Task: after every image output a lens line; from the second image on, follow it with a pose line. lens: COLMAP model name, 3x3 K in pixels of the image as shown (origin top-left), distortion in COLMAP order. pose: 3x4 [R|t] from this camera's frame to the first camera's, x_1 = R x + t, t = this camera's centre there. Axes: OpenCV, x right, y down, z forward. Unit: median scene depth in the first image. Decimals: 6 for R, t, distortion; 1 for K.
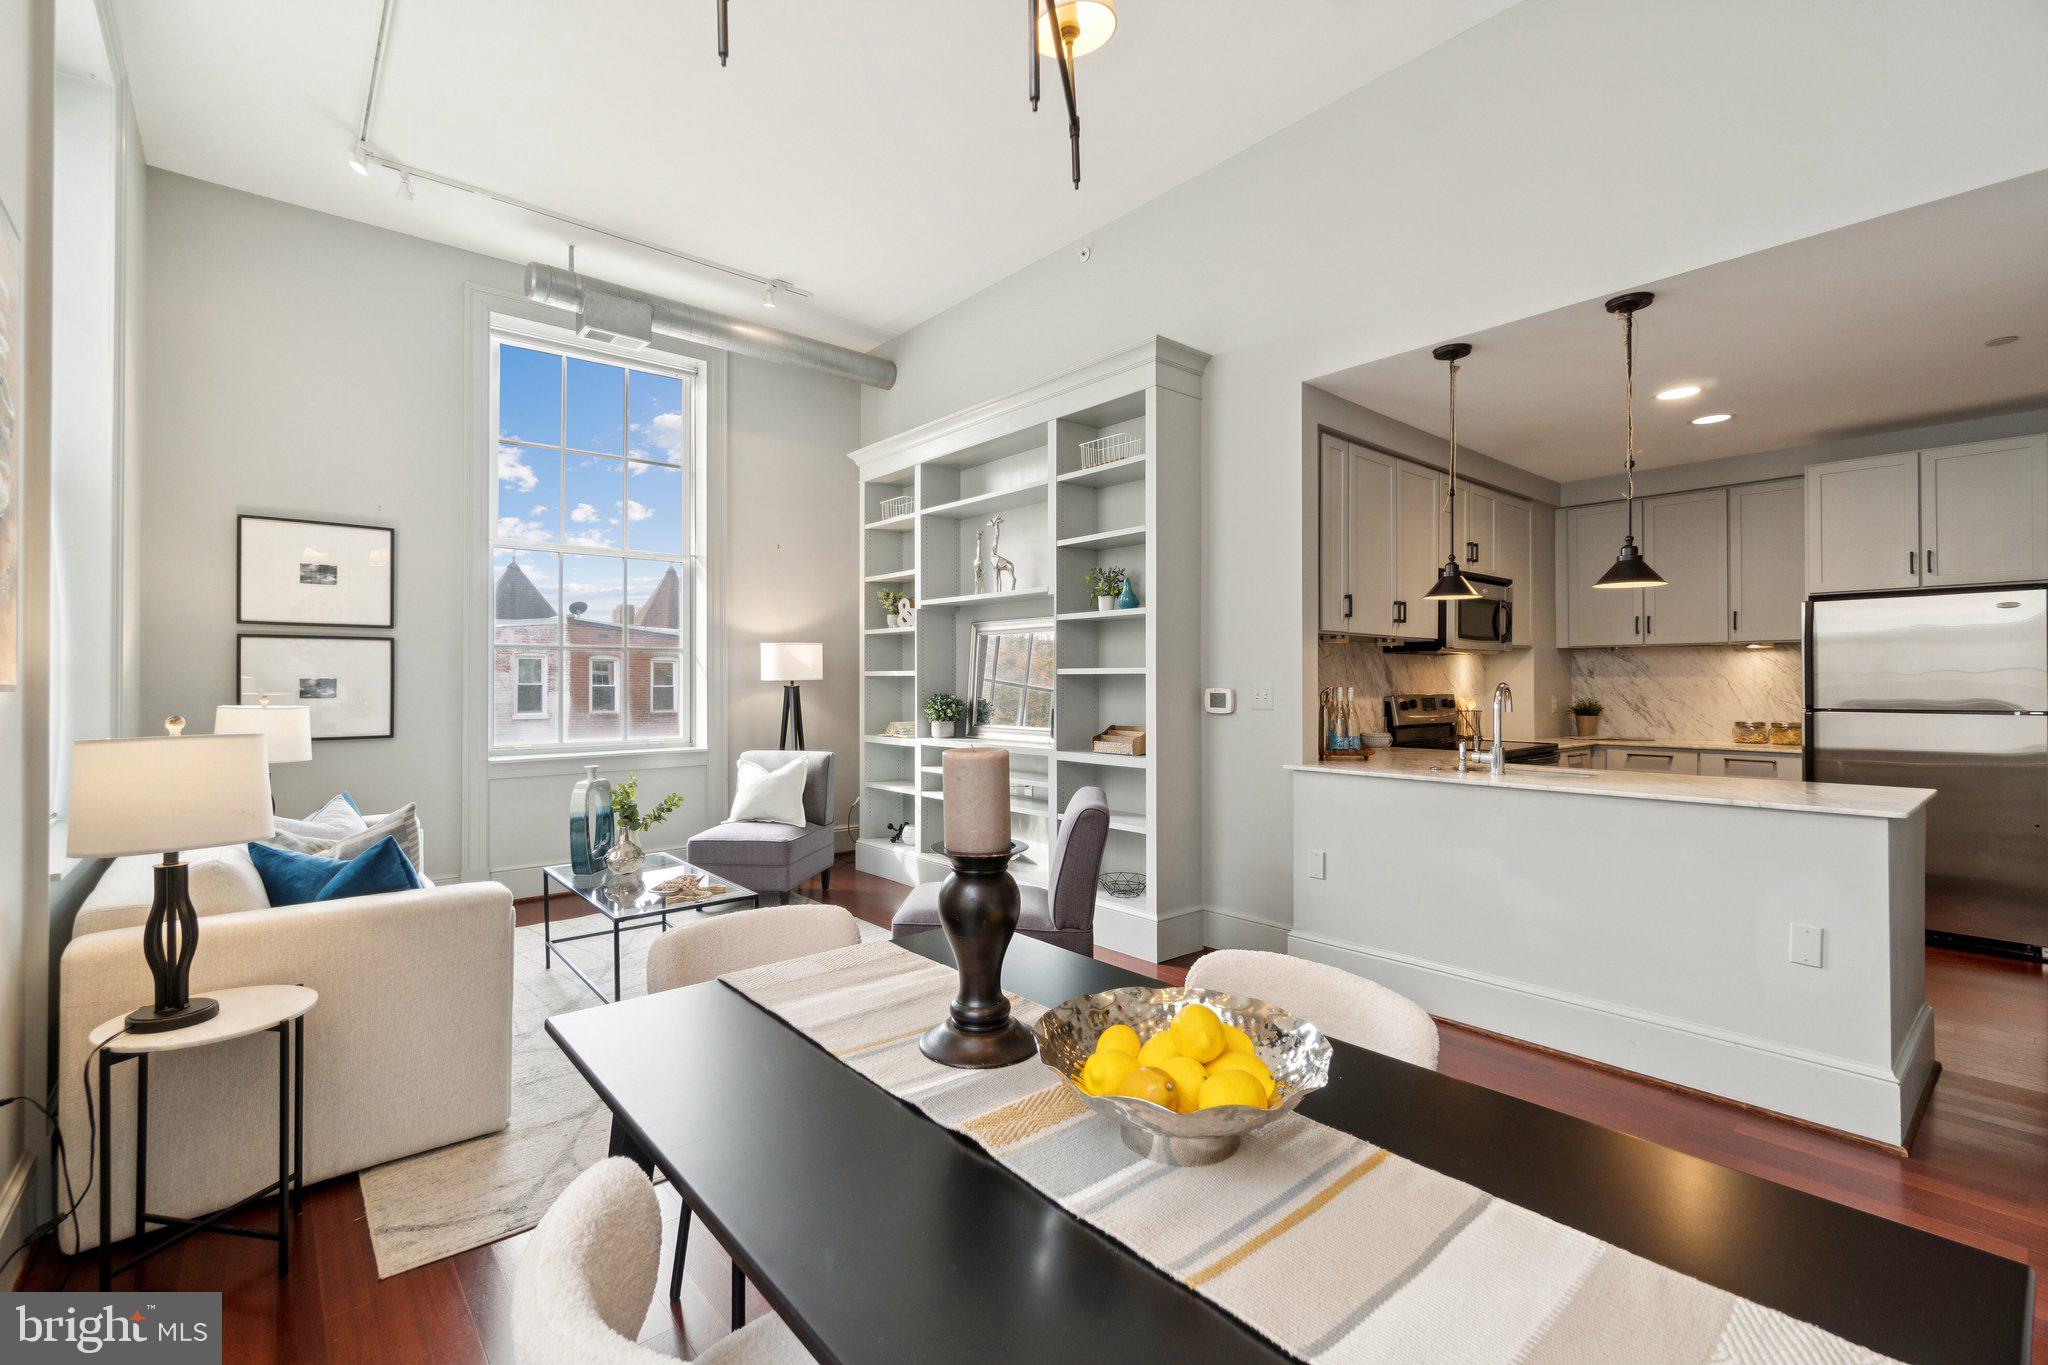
lens RADIAL K [[897.0, 0, 1021.2], [0, 897.0, 673.6], [0, 0, 1]] dist [-0.000326, -0.000091]
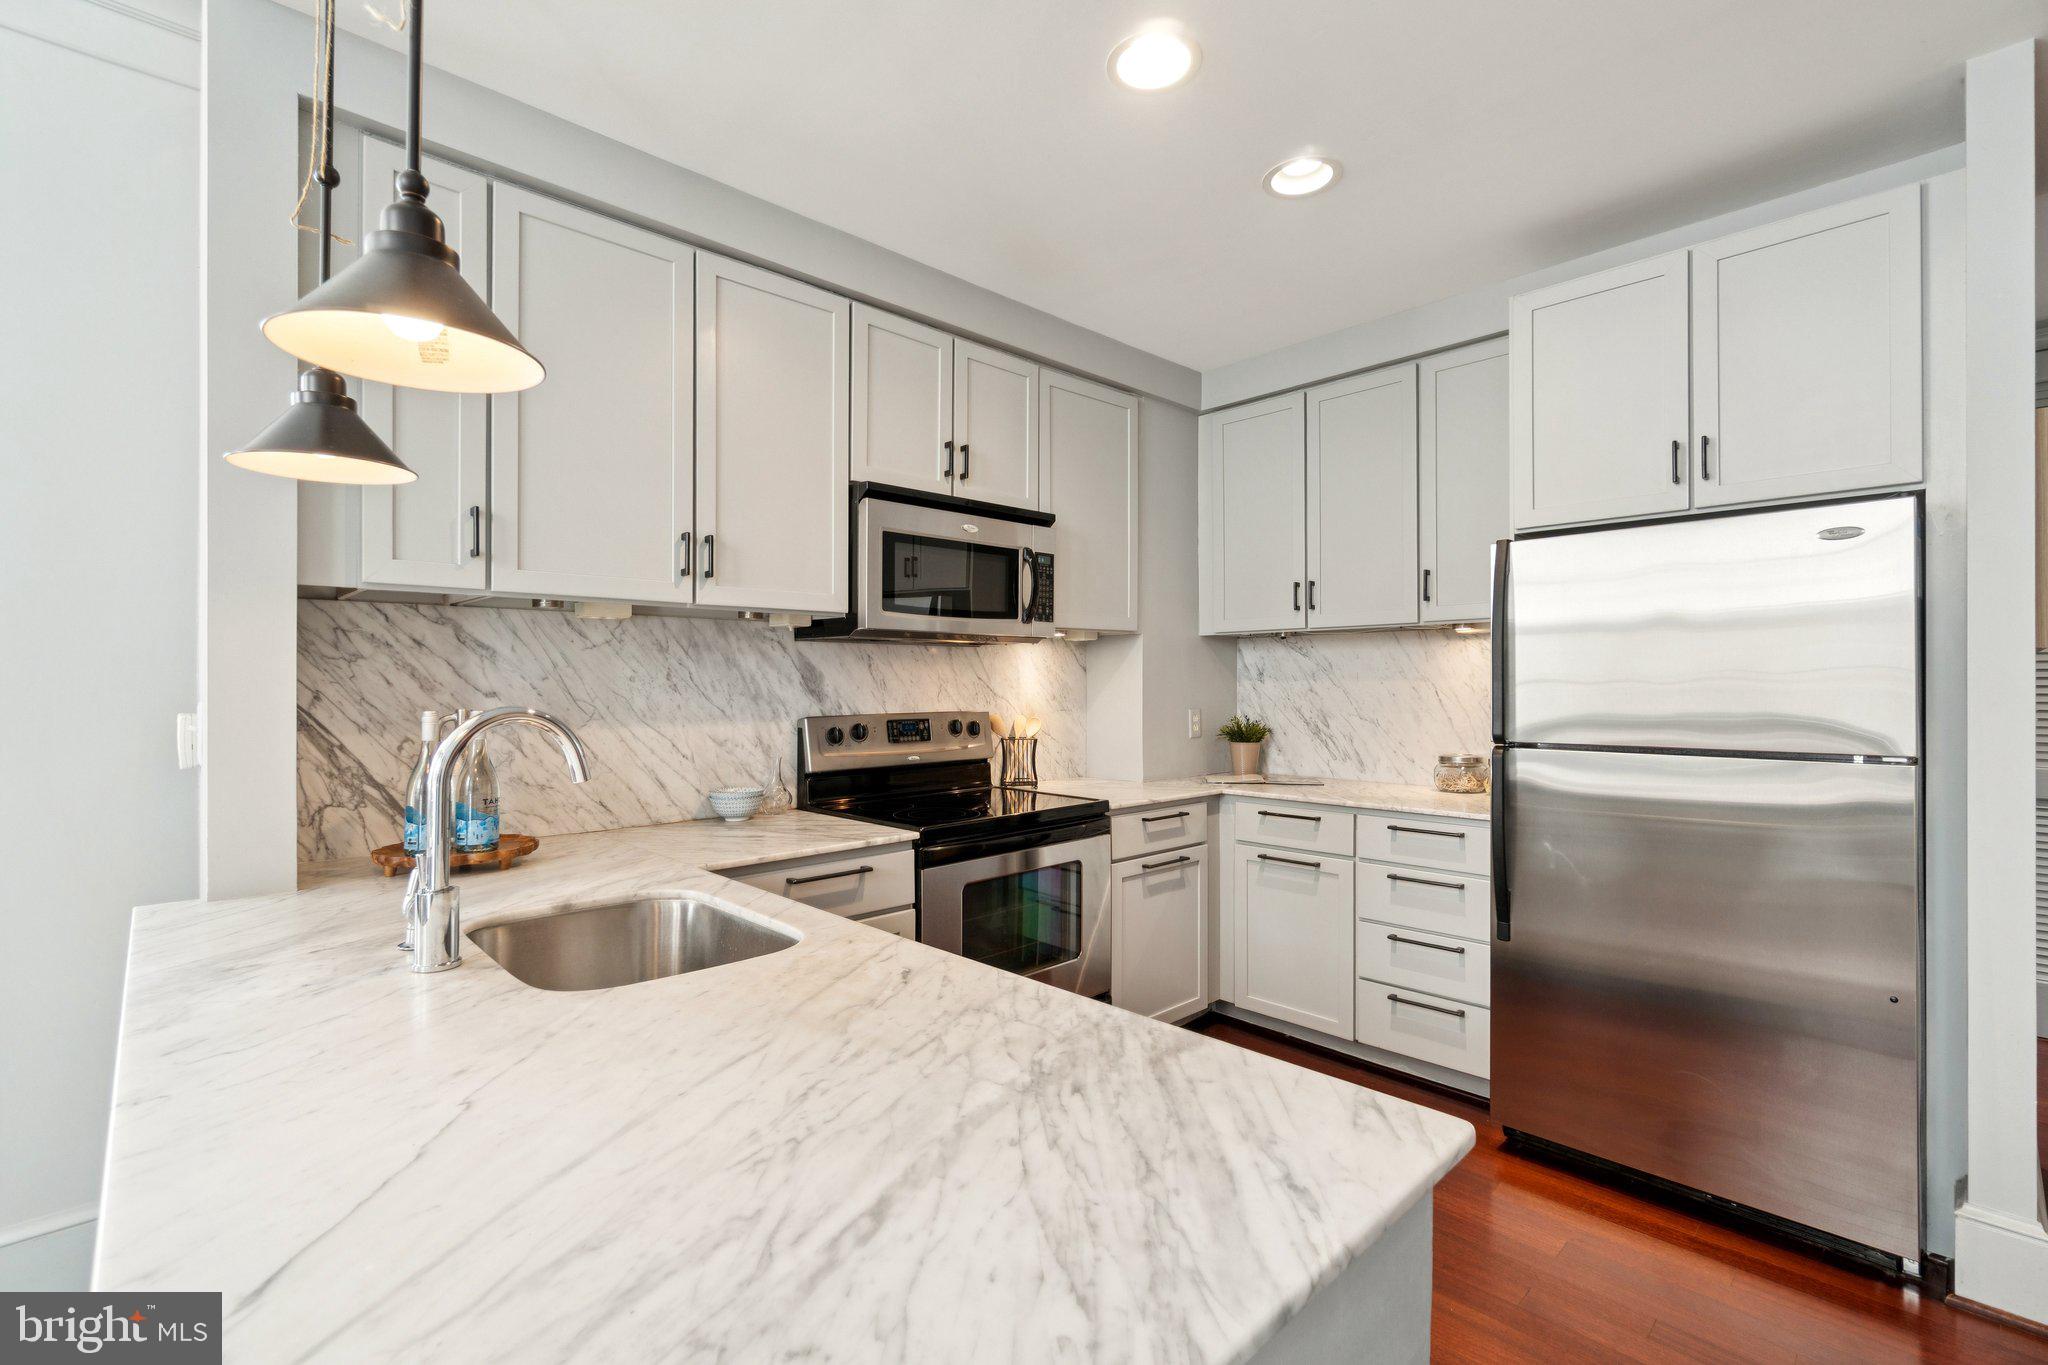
lens RADIAL K [[895.7, 0, 1022.8], [0, 895.7, 690.4], [0, 0, 1]] dist [-0.001554, -0.000295]
pose [[0.998561, -0.002338, 0.053575, 0.481726], [0.001354, 0.999830, 0.018403, -0.001852], [-0.053609, -0.018304, 0.998394, 0.411296]]
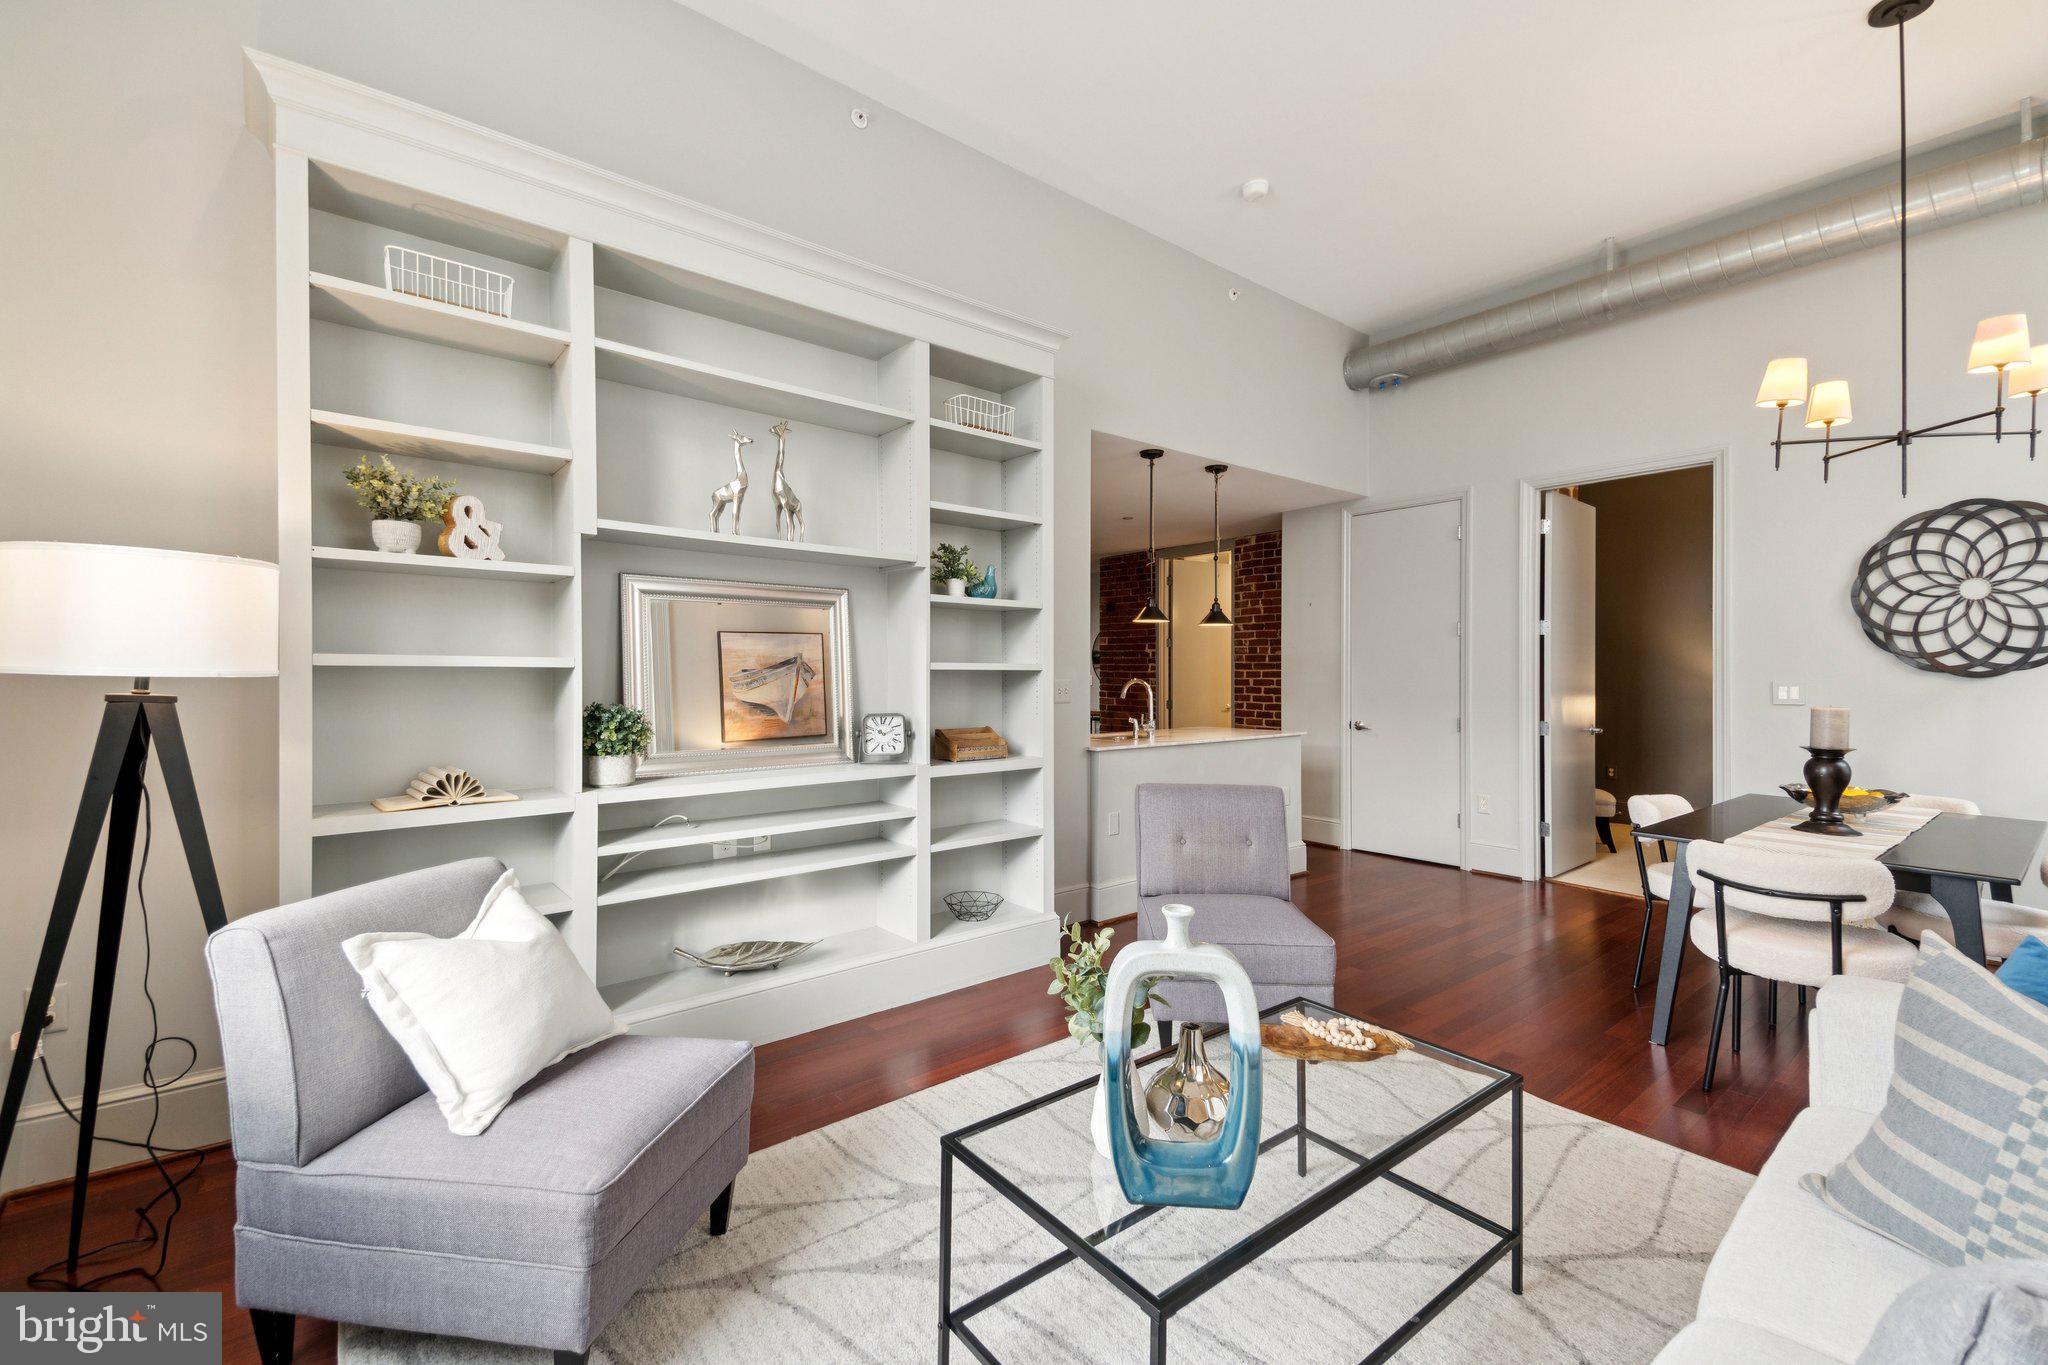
lens RADIAL K [[853.9, 0, 983.1], [0, 853.9, 684.8], [0, 0, 1]] dist [0.052337, -0.022498]
pose [[0.043714, -0.006798, 0.999021, -0.598008], [-0.006511, 0.999954, 0.007089, 0.006674], [-0.999023, -0.006815, 0.043667, 0.772324]]
